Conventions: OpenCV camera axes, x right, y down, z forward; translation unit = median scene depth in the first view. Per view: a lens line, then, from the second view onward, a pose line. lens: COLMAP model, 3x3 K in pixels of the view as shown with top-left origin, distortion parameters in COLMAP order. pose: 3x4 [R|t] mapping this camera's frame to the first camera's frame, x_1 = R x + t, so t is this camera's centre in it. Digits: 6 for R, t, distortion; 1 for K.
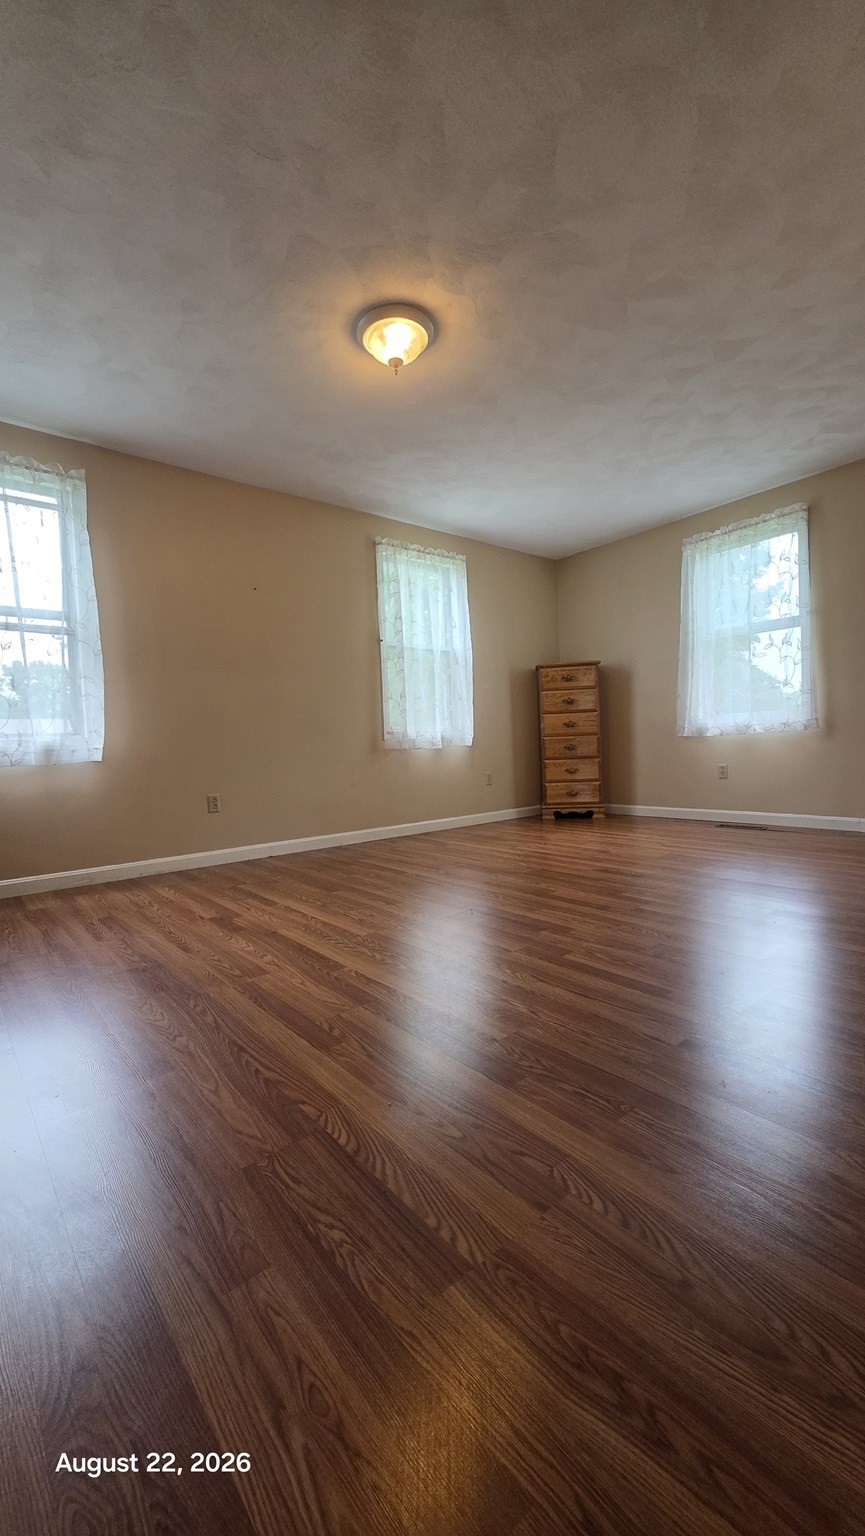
lens RADIAL K [[613.8, 0, 430.6], [0, 613.8, 772.4], [0, 0, 1]] dist [0.002798, -0.000443]
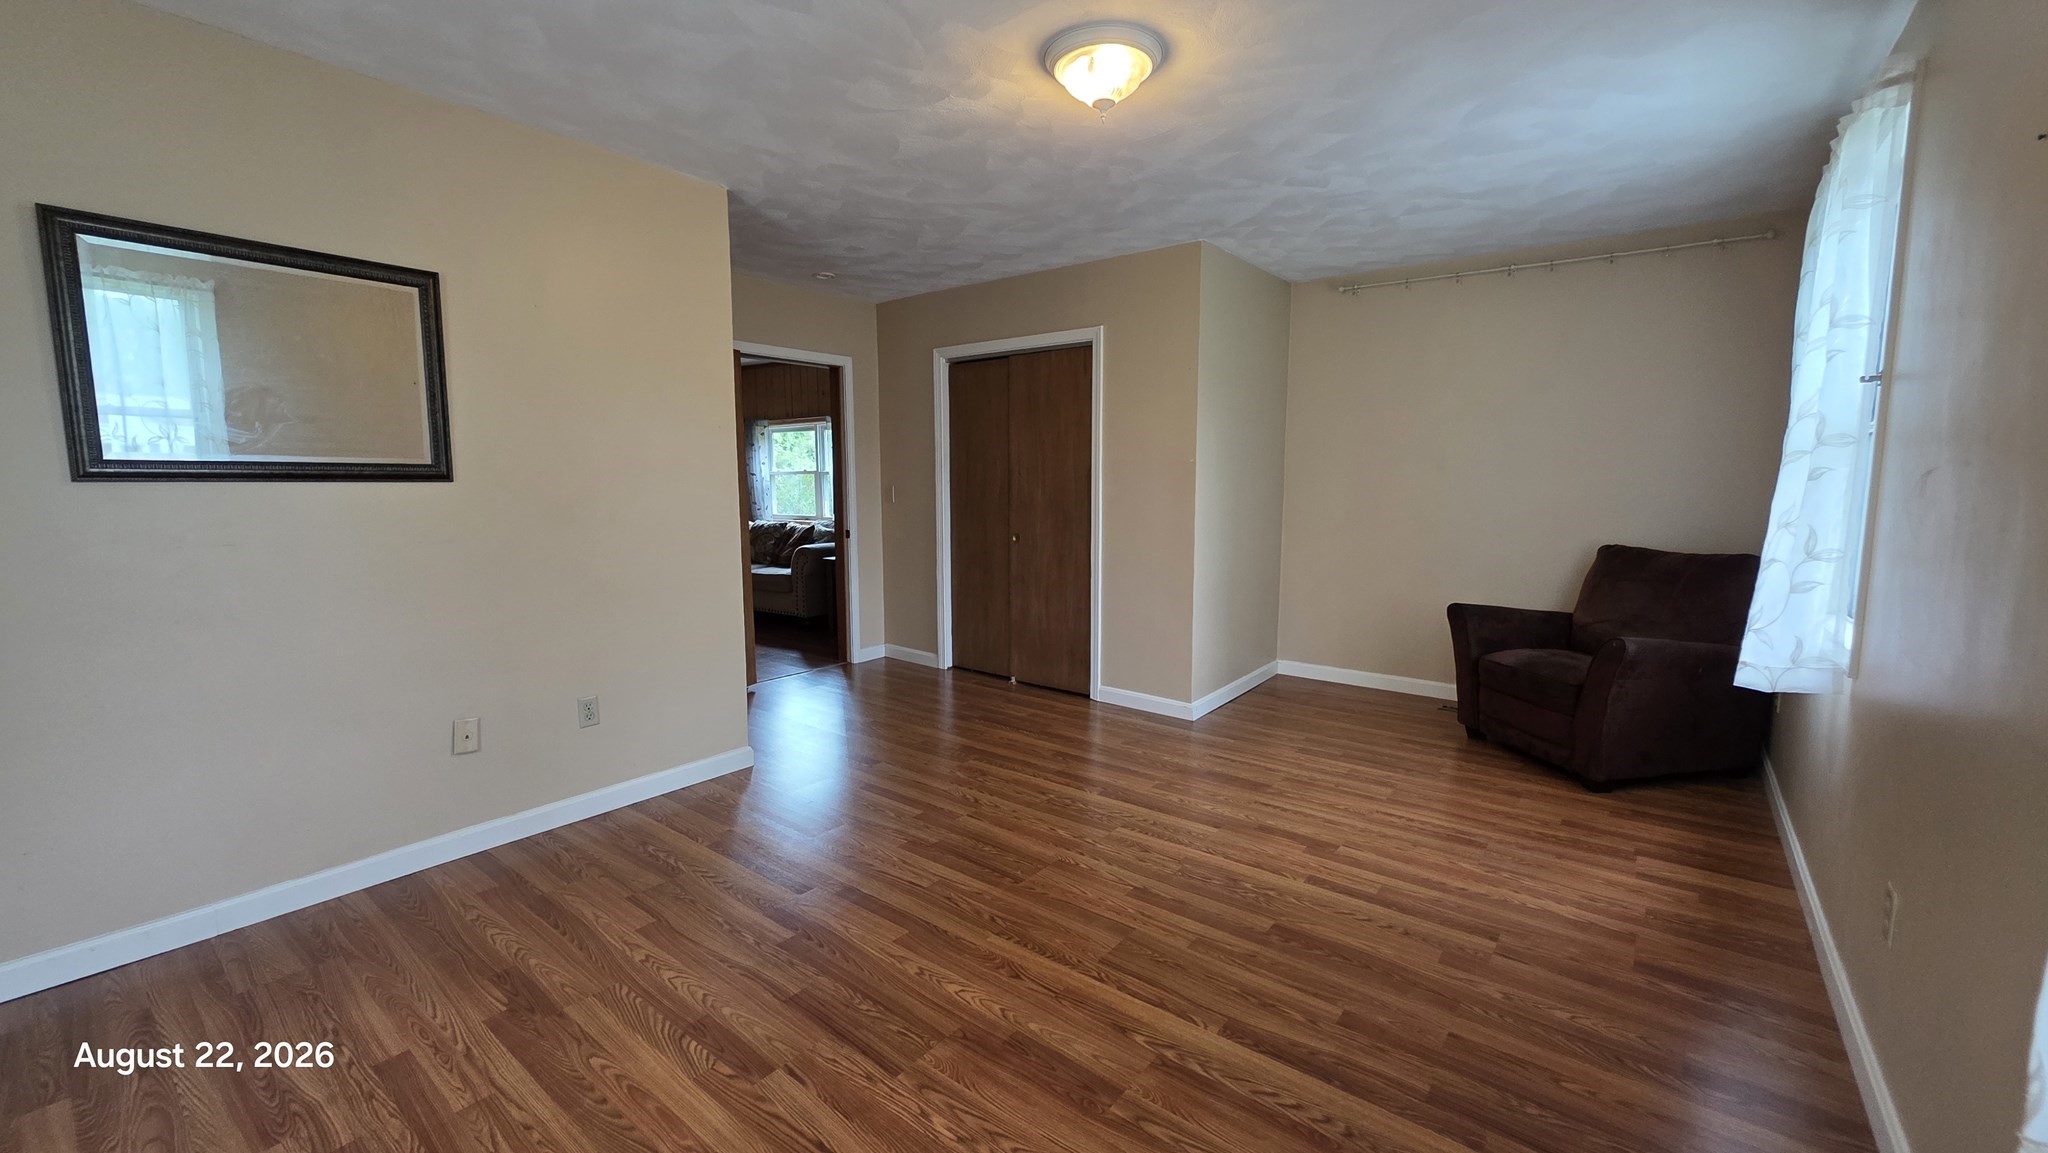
lens RADIAL K [[818.4, 0, 1024.9], [0, 818.4, 574.7], [0, 0, 1]] dist [0.002798, -0.000443]
pose [[-0.977122, 0.064494, -0.202666, 0.227282], [0.030453, 0.985521, 0.166794, -0.293157], [0.210489, 0.156807, -0.964938, 1.803312]]
